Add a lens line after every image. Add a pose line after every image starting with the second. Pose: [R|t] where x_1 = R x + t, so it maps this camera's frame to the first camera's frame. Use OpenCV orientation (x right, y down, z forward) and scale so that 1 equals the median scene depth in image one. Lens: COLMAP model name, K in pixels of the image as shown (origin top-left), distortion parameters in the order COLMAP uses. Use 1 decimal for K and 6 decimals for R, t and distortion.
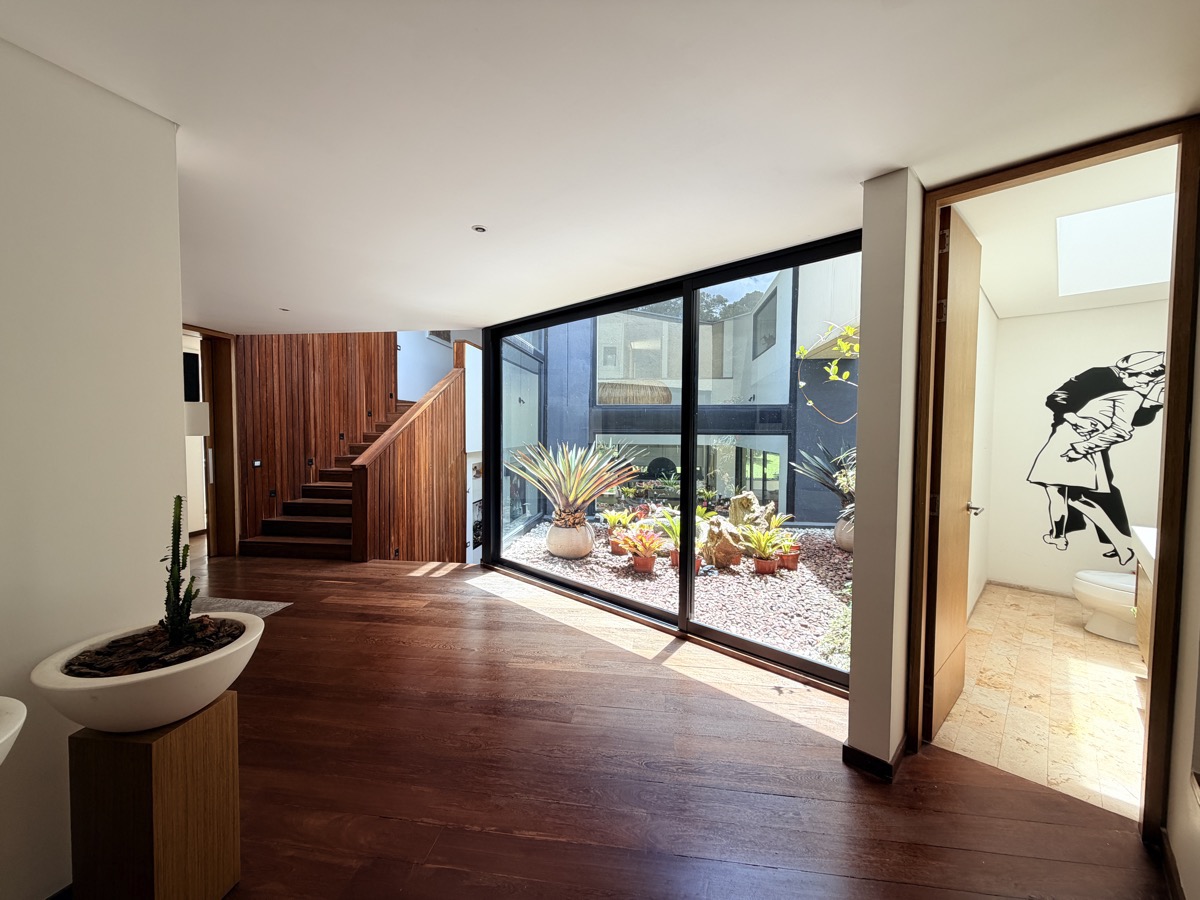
lens RADIAL K [[481.7, 0, 596.0], [0, 481.7, 449.7], [0, 0, 1]] dist [0.001847, -0.000673]
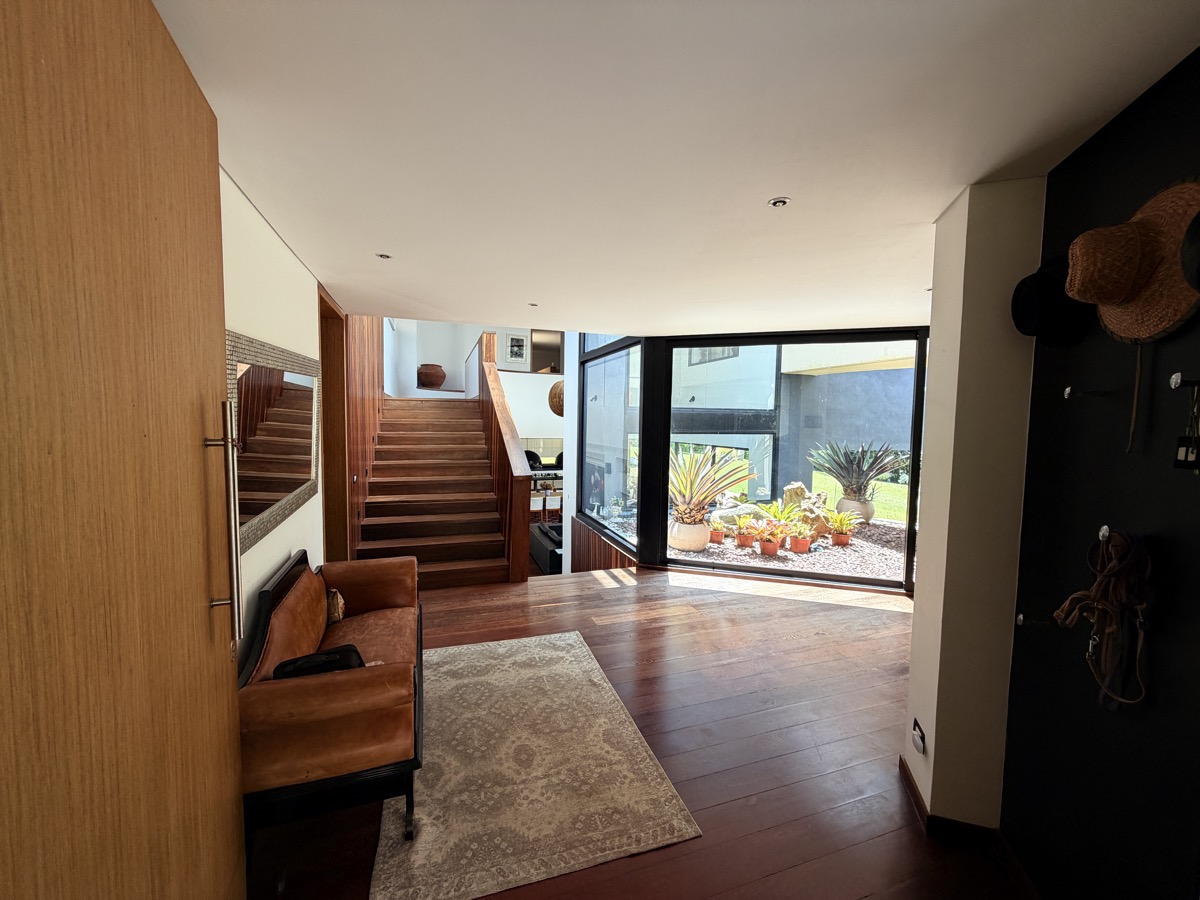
lens RADIAL K [[481.7, 0, 595.2], [0, 481.7, 450.4], [0, 0, 1]] dist [0.001847, -0.000673]
pose [[0.894551, -0.022054, 0.446421, -0.623150], [0.008686, 0.999451, 0.031970, -0.035194], [-0.446881, -0.024721, 0.894252, 0.105786]]
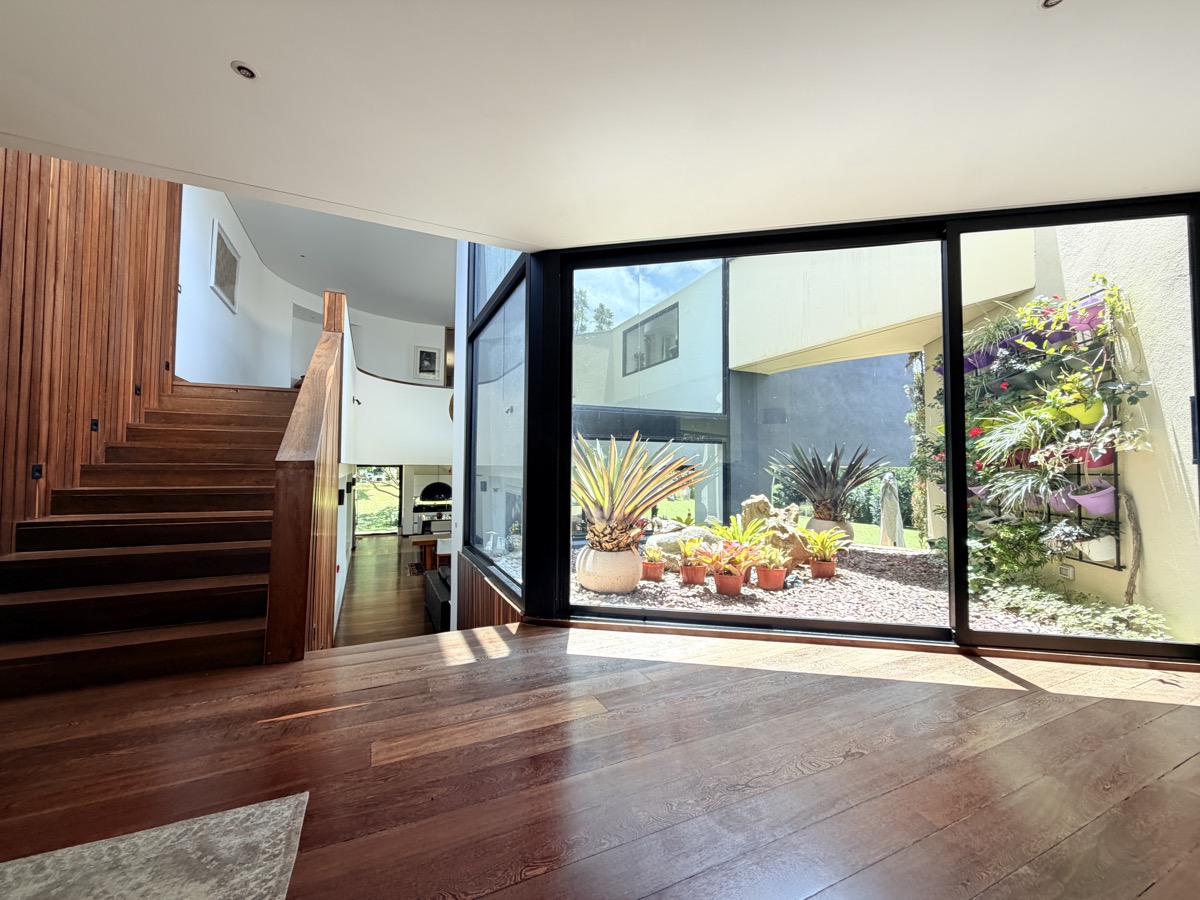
lens RADIAL K [[481.7, 0, 597.5], [0, 481.7, 449.9], [0, 0, 1]] dist [0.001847, -0.000673]
pose [[0.839867, 0.018013, 0.542493, -0.403161], [0.021727, 0.997532, -0.066760, 0.047982], [-0.542357, 0.067856, 0.837404, 0.333463]]
